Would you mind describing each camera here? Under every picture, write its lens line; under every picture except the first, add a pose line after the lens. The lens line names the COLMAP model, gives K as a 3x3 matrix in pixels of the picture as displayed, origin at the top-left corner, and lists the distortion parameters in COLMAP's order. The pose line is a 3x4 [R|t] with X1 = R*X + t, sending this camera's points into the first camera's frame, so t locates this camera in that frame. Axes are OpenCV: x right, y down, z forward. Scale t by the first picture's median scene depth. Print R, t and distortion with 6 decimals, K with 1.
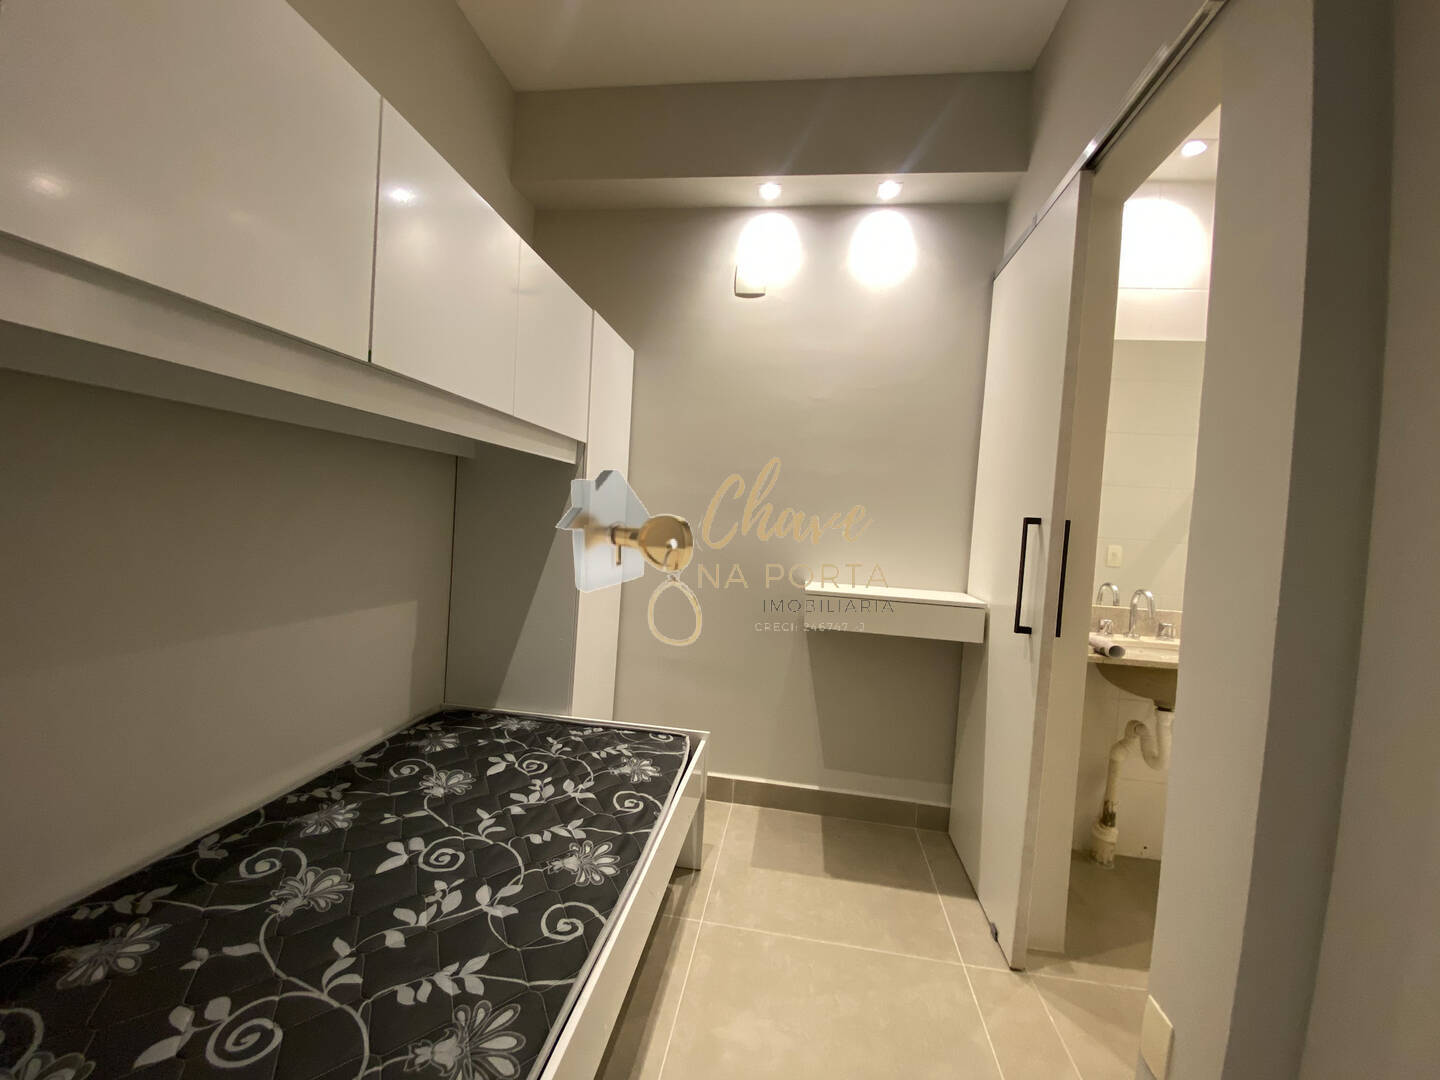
lens RADIAL K [[581.8, 0, 719.4], [0, 581.8, 534.9], [0, 0, 1]] dist [-0.008608, -0.003932]
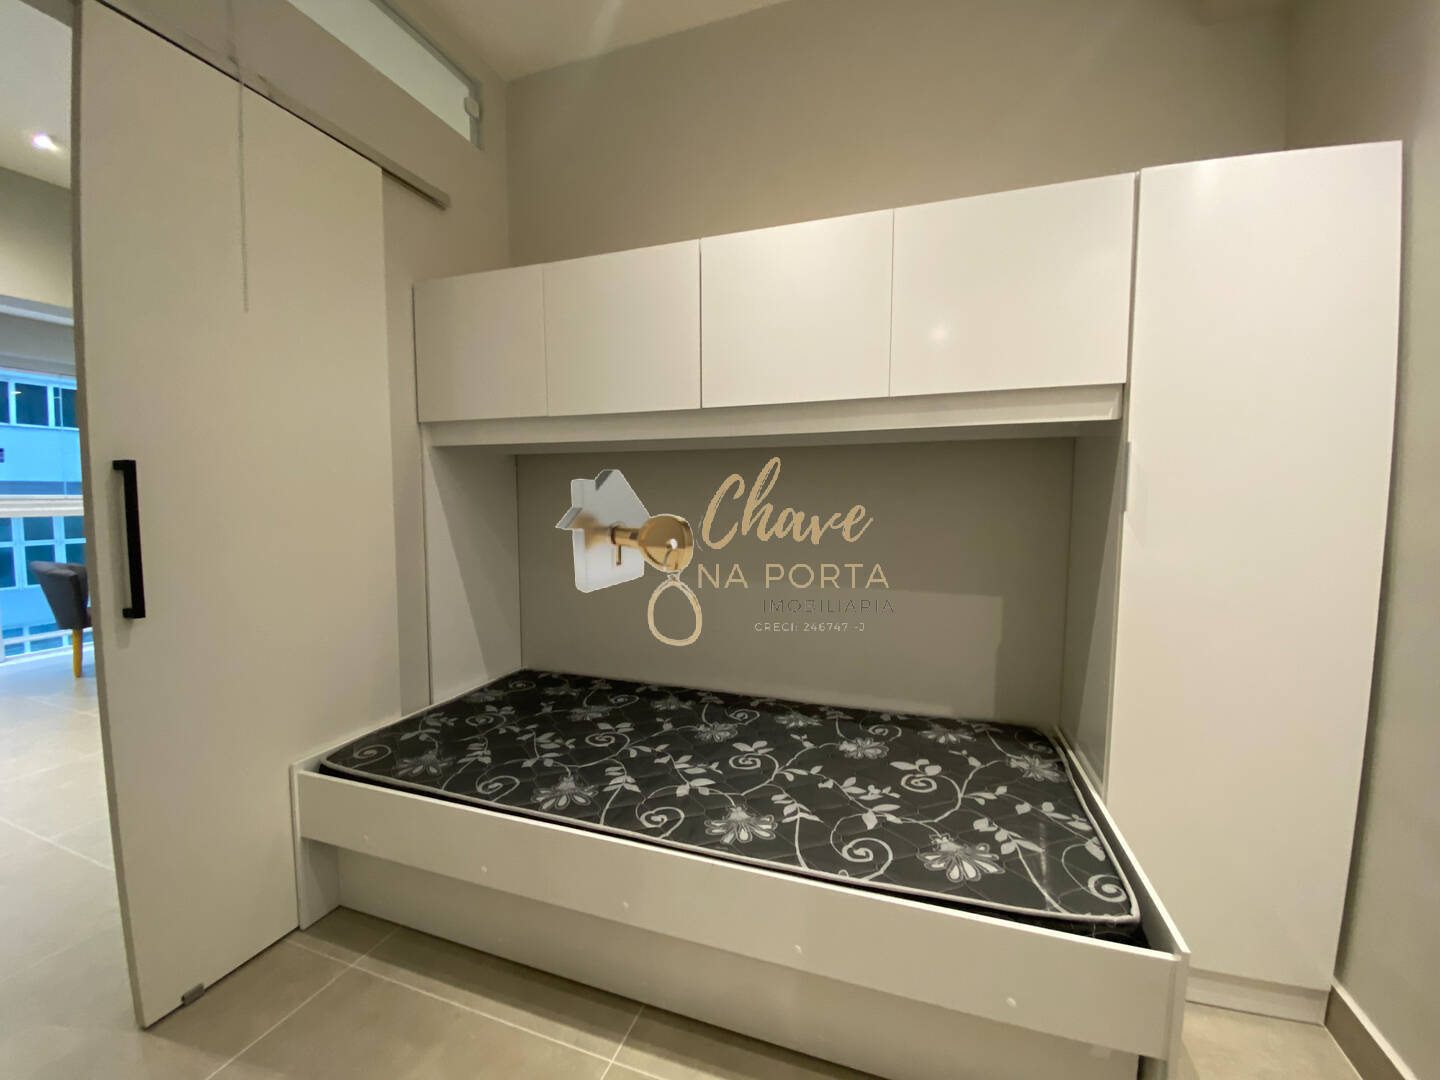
lens RADIAL K [[581.8, 0, 727.4], [0, 581.8, 536.4], [0, 0, 1]] dist [-0.008608, -0.003932]
pose [[-0.172359, 0.004912, -0.985022, 0.655036], [-0.051904, 0.998553, 0.014062, 0.029219], [0.983666, 0.053550, -0.171854, 0.927316]]
